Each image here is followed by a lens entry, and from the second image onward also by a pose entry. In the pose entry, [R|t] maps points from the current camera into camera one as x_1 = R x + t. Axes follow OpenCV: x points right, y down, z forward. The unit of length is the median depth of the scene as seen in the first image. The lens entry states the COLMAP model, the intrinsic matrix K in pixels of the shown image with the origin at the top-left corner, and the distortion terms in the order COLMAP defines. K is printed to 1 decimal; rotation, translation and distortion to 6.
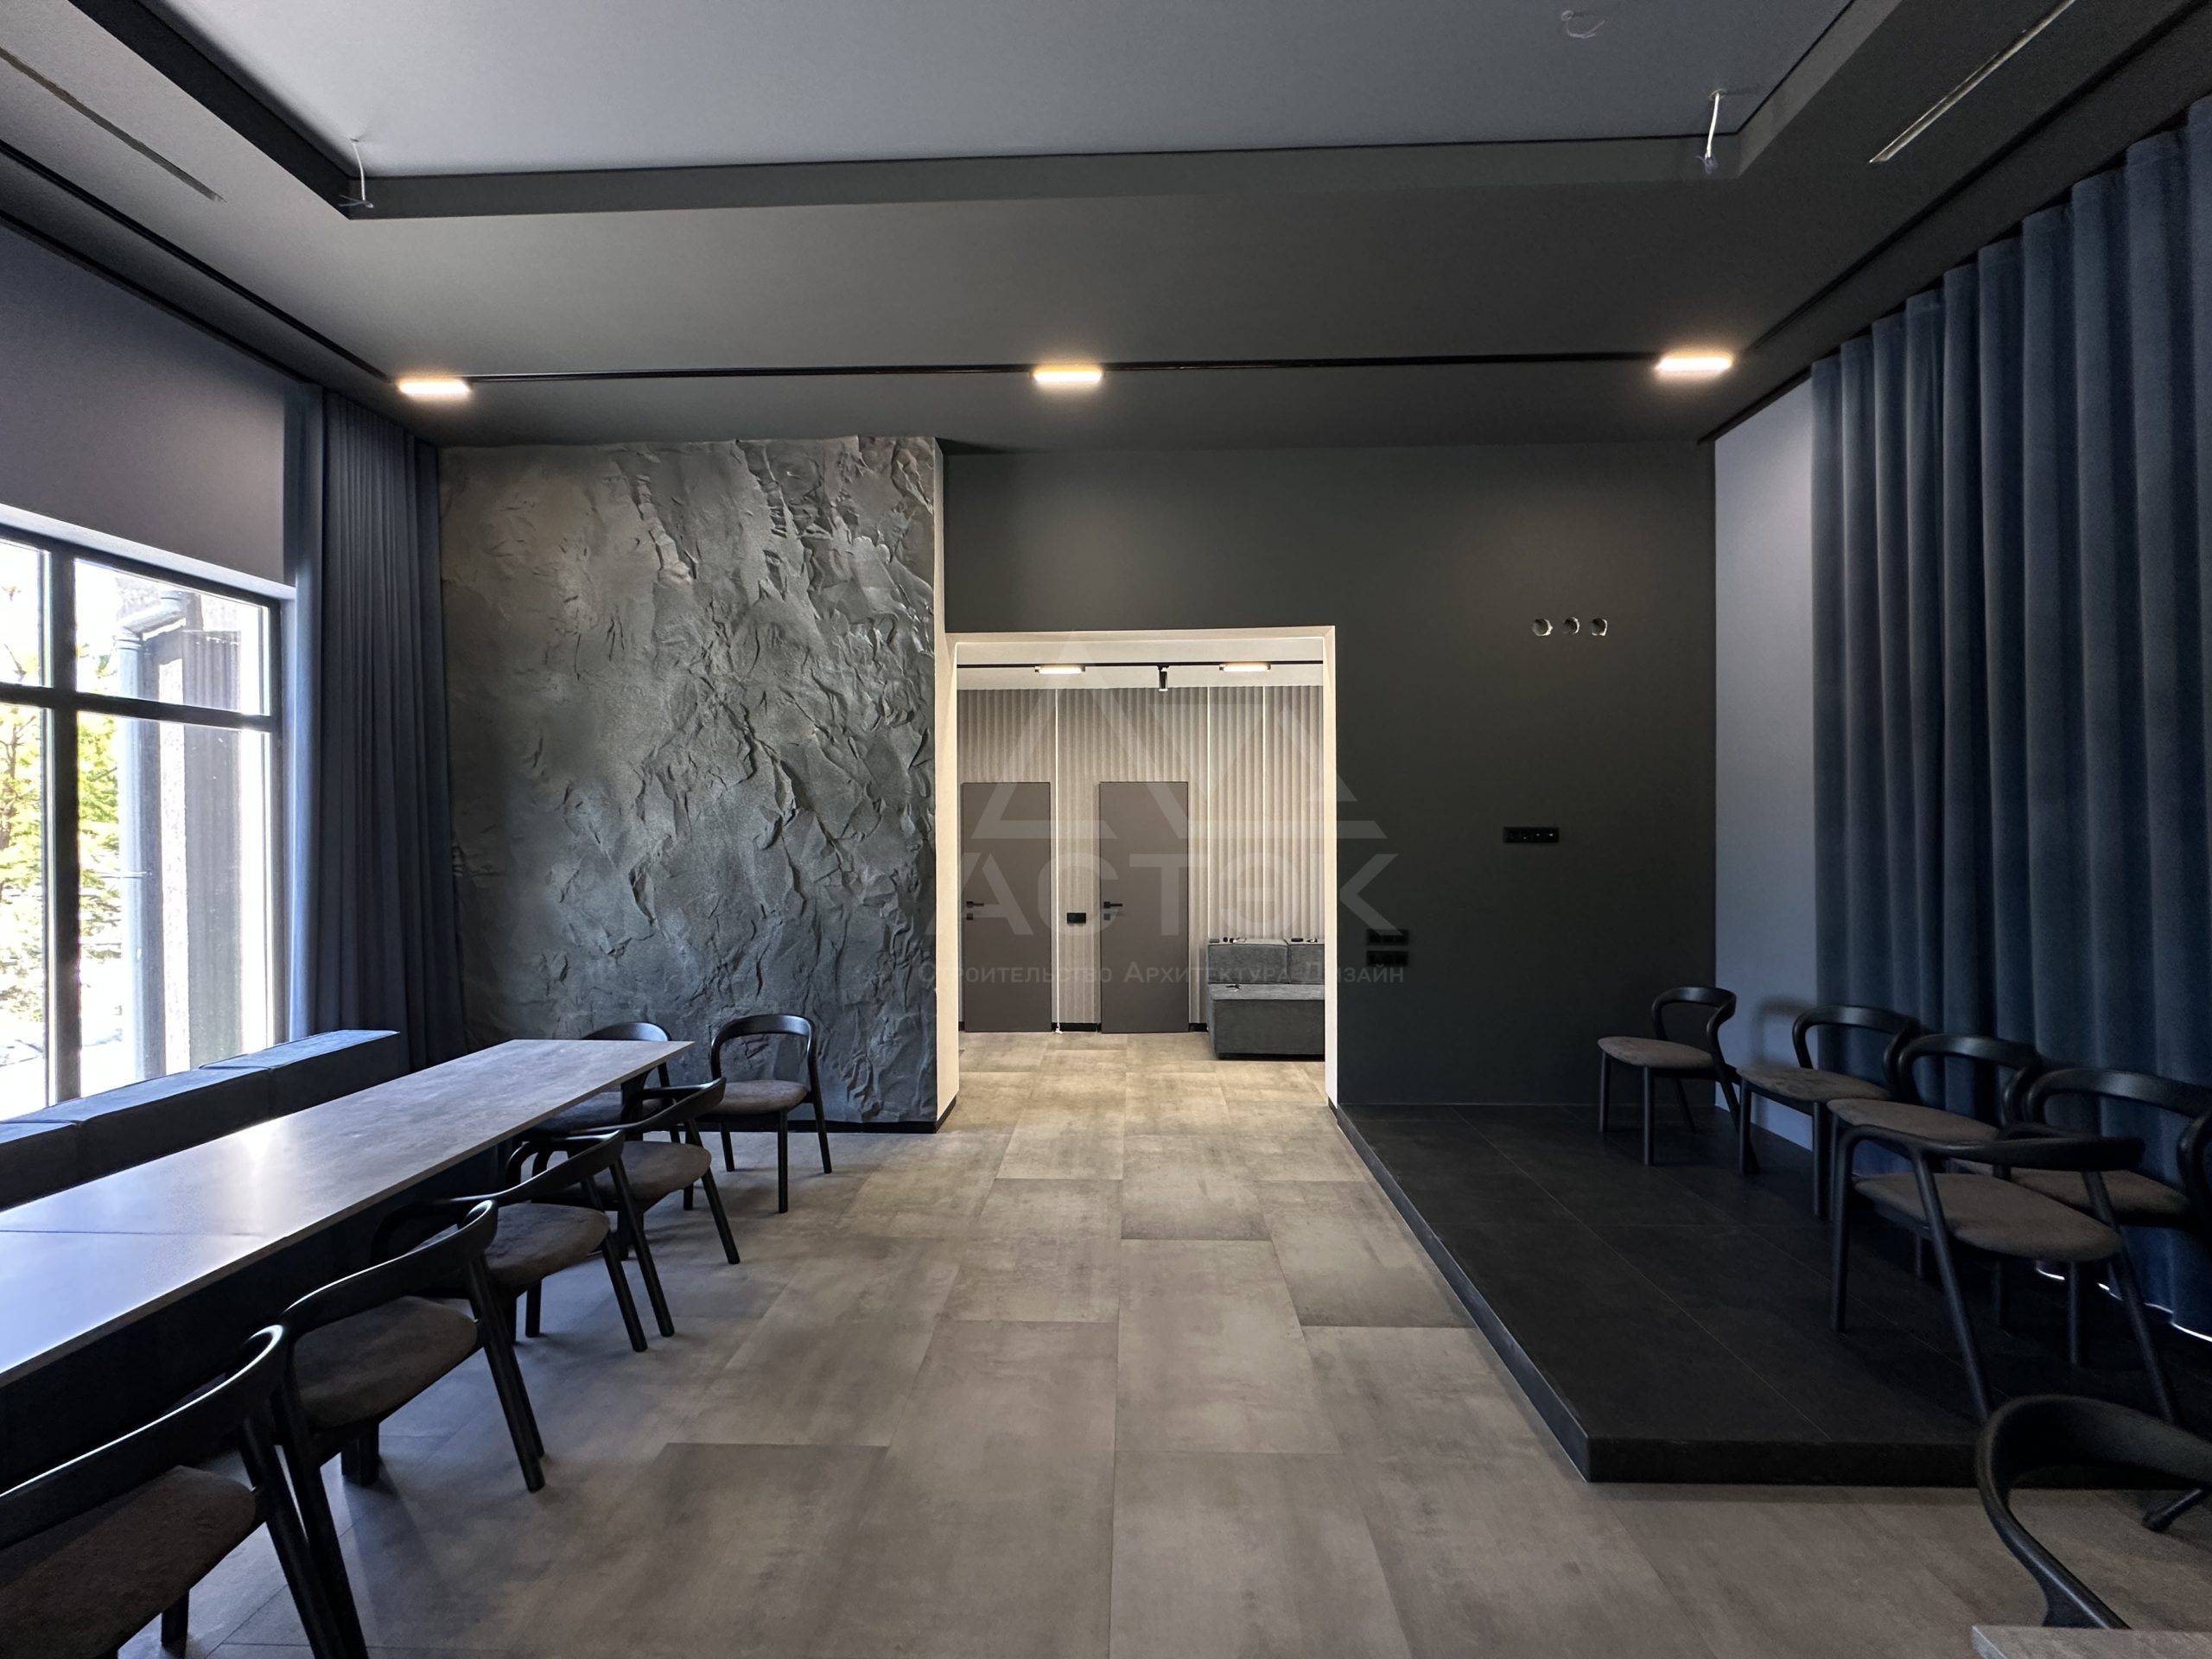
lens RADIAL K [[882.3, 0, 1104.5], [0, 882.3, 832.5], [0, 0, 1]] dist [-0.003459, 0.000596]
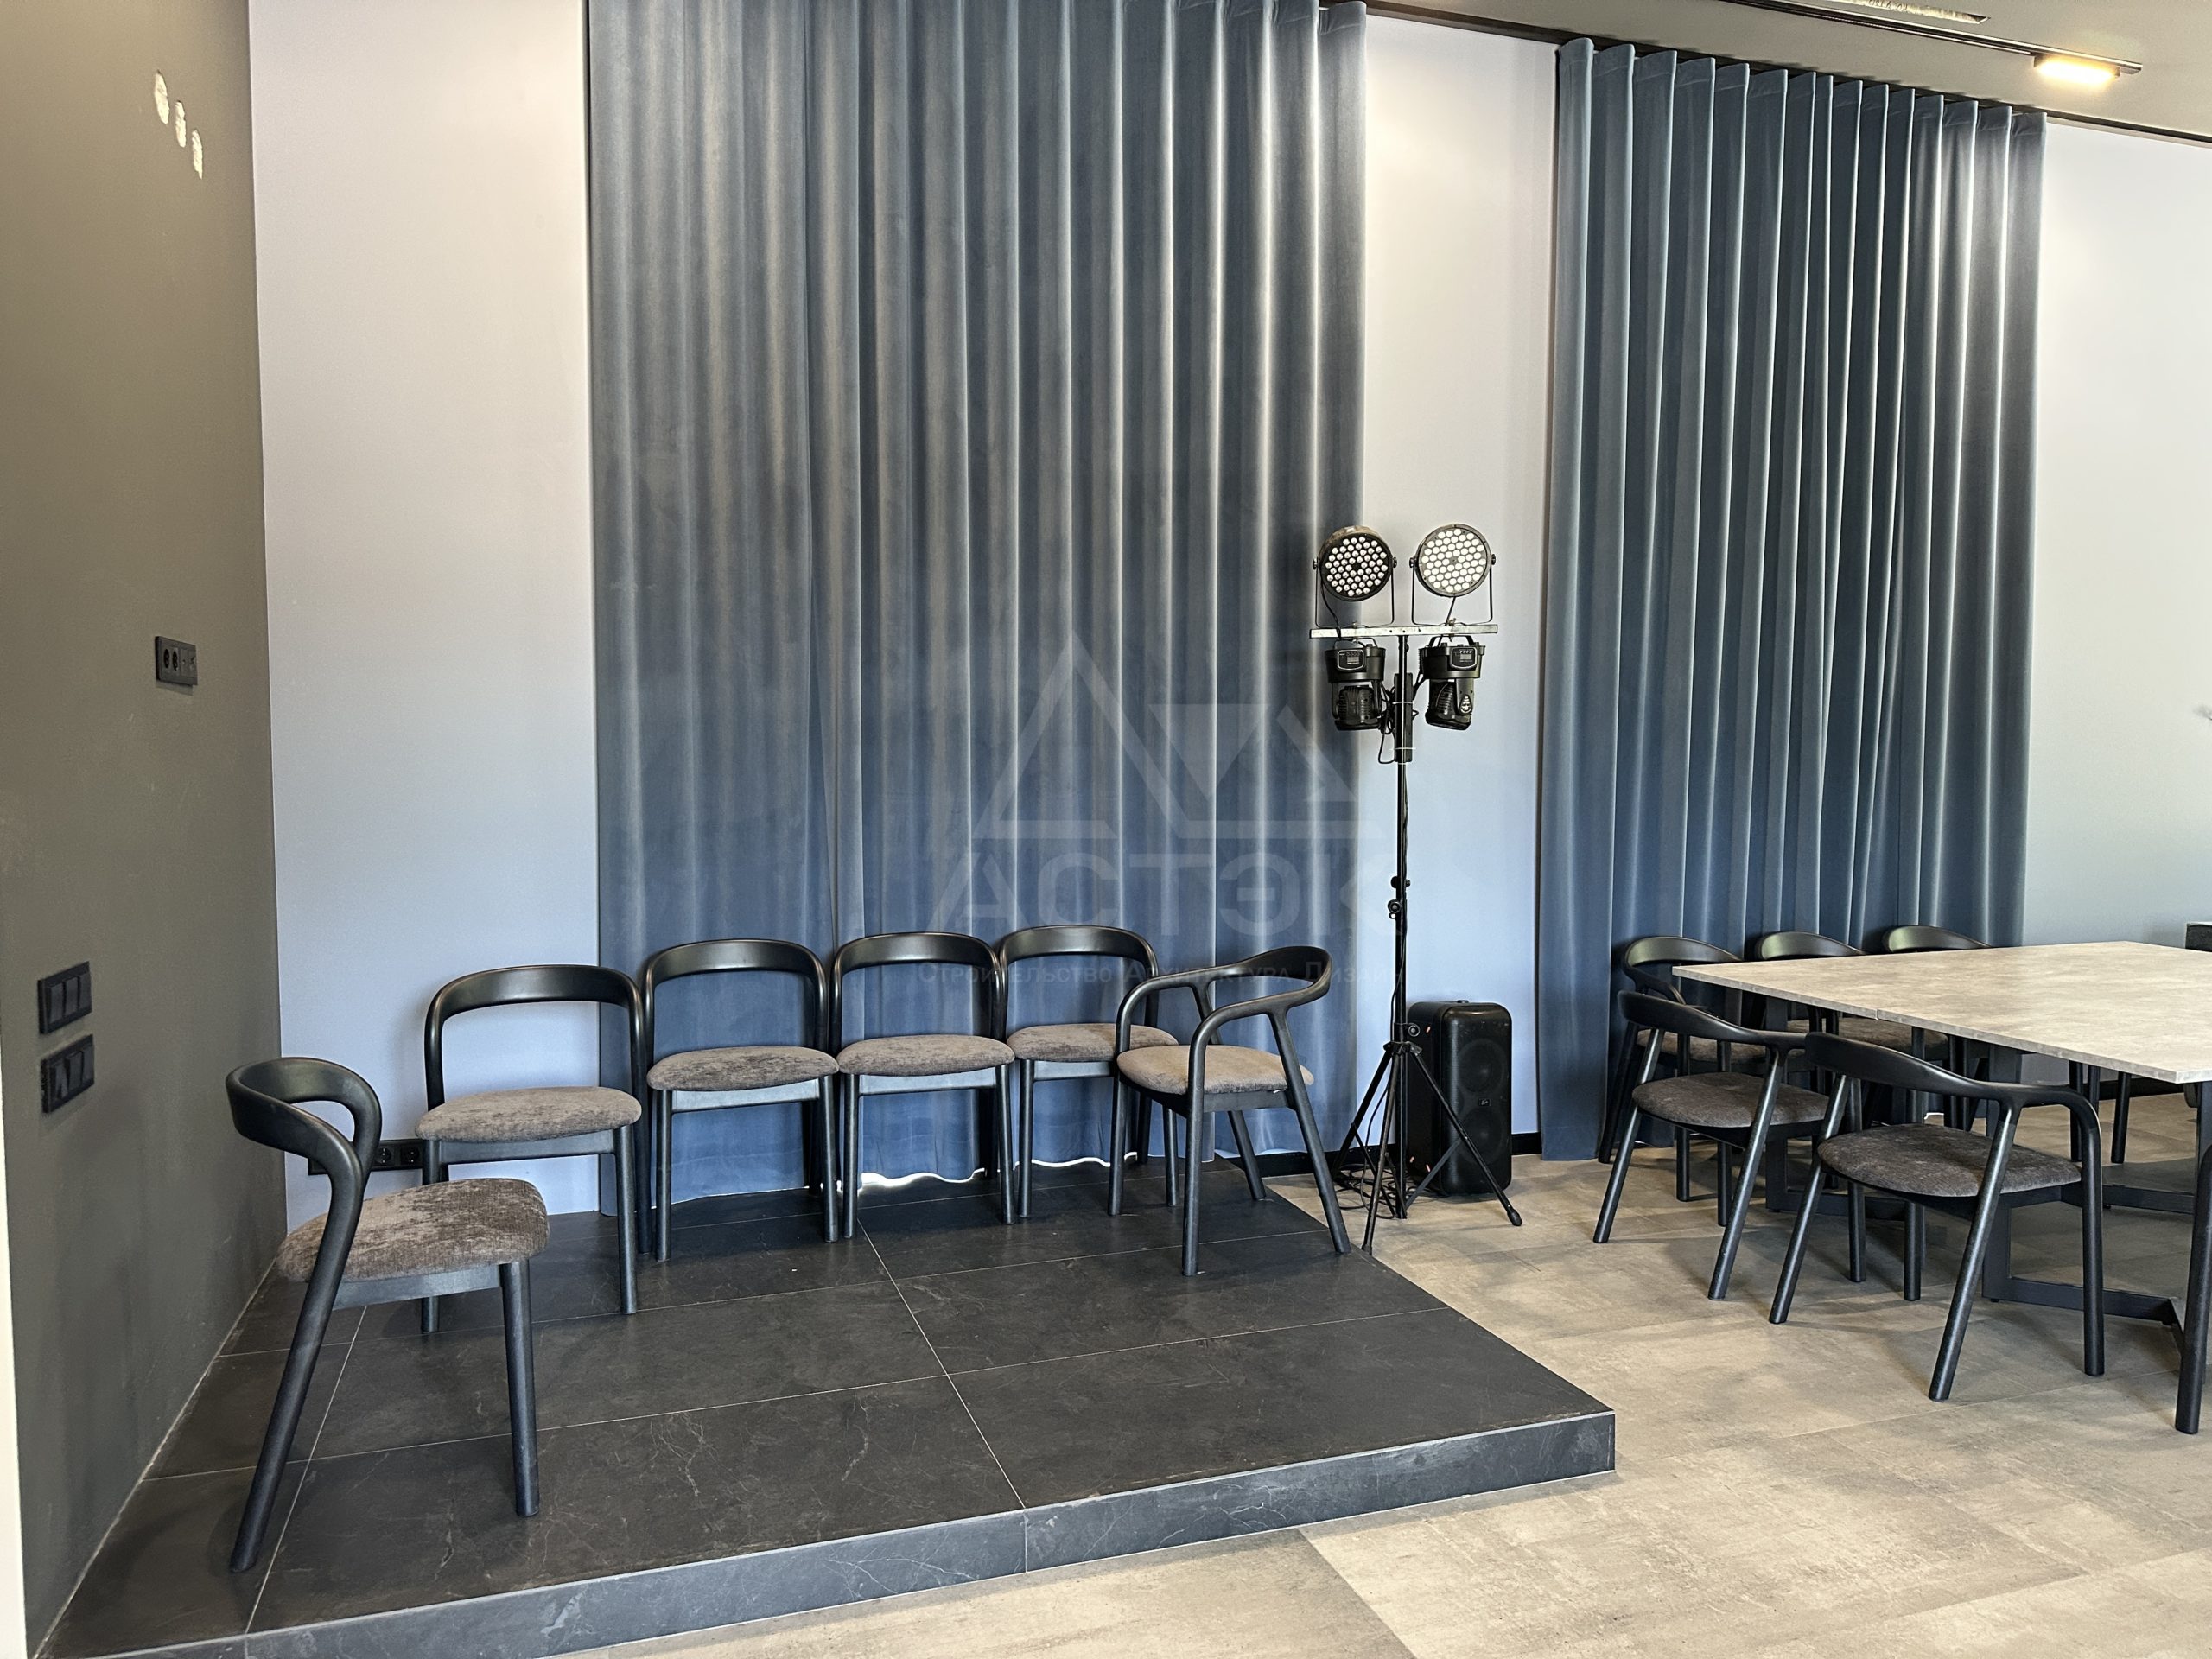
lens RADIAL K [[1544.0, 0, 1106.6], [0, 1544.0, 843.7], [0, 0, 1]] dist [0.029864, -0.038148]
pose [[-0.342099, -0.048688, 0.938402, -0.267603], [0.012911, 0.998319, 0.056503, 0.047213], [-0.939575, 0.031445, -0.340895, 0.890801]]
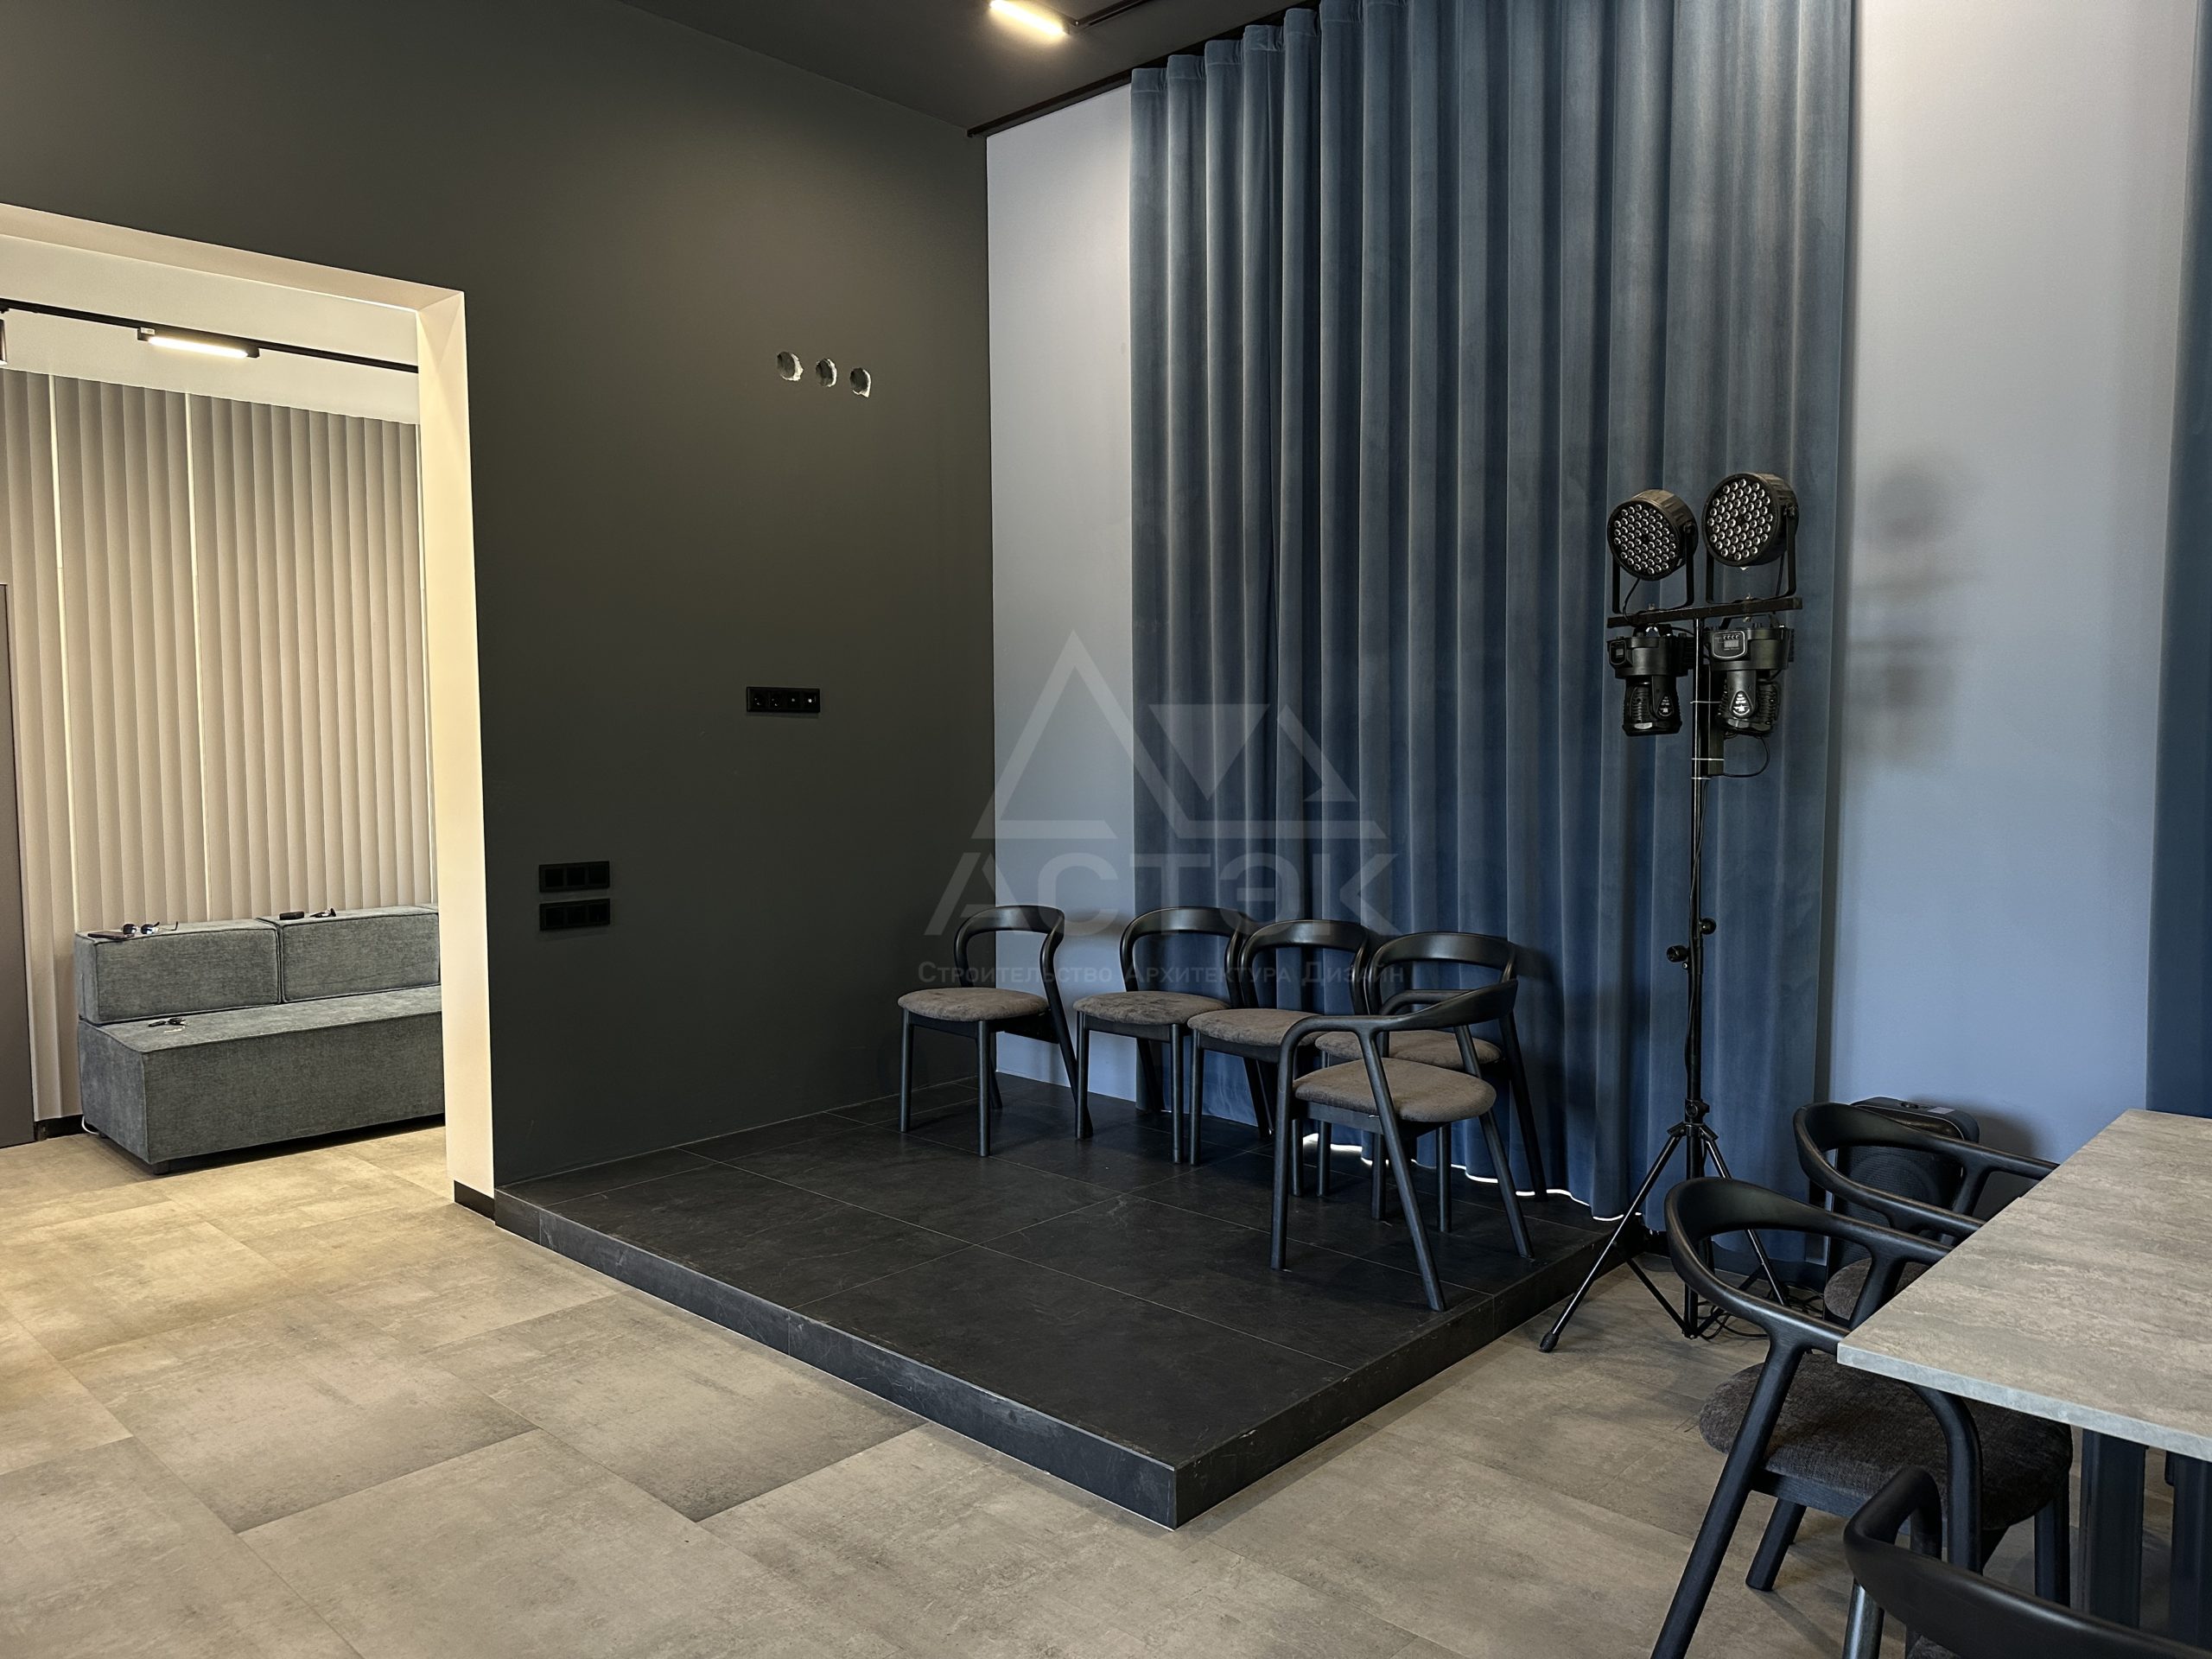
lens RADIAL K [[1548.3, 0, 1110.8], [0, 1548.3, 834.3], [0, 0, 1]] dist [0.097034, -0.159871]
pose [[0.653077, -0.047836, 0.755779, -0.217269], [0.004498, 0.998230, 0.059294, 0.035299], [-0.757278, -0.035324, 0.652136, 0.094444]]
